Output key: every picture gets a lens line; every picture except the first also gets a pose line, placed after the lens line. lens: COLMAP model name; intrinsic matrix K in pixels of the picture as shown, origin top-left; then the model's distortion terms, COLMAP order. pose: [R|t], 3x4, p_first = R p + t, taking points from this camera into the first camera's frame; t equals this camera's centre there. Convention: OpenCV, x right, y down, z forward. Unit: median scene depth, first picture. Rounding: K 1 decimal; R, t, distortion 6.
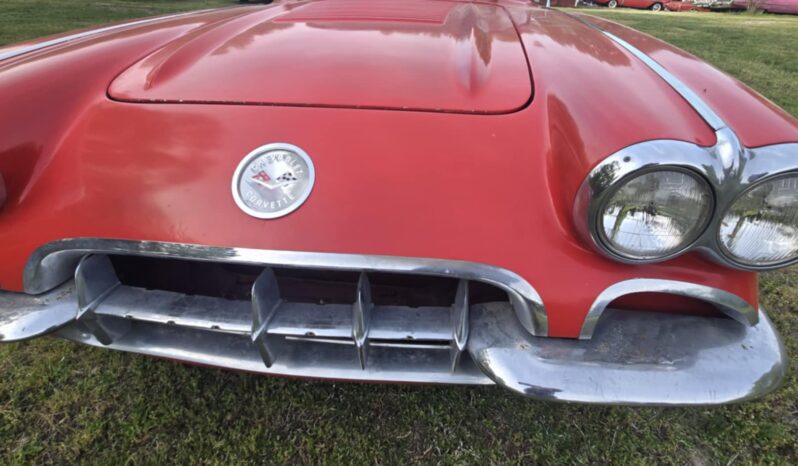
lens RADIAL K [[407.9, 0, 399.6], [0, 407.9, 227.8], [0, 0, 1]] dist [0.003490, -0.000507]
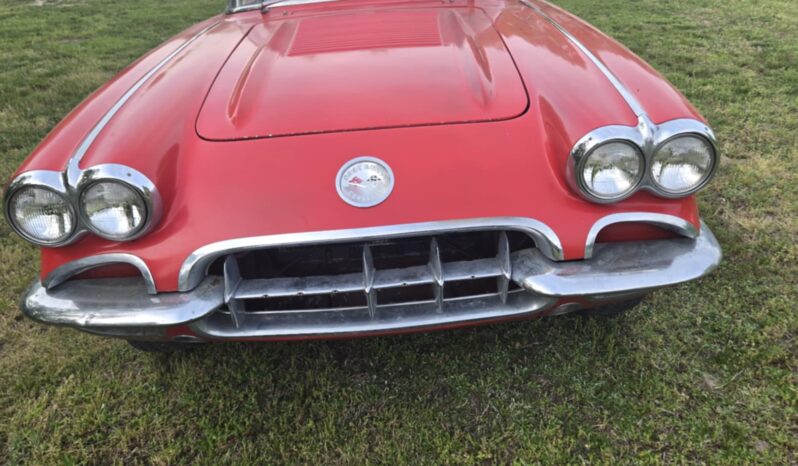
lens RADIAL K [[673.6, 0, 388.1], [0, 673.6, 235.9], [0, 0, 1]] dist [0.044052, -0.012443]
pose [[0.987483, -0.127197, 0.093269, -0.480125], [0.135314, 0.987012, -0.086585, 0.293470], [-0.081044, 0.098121, 0.991869, -1.372063]]
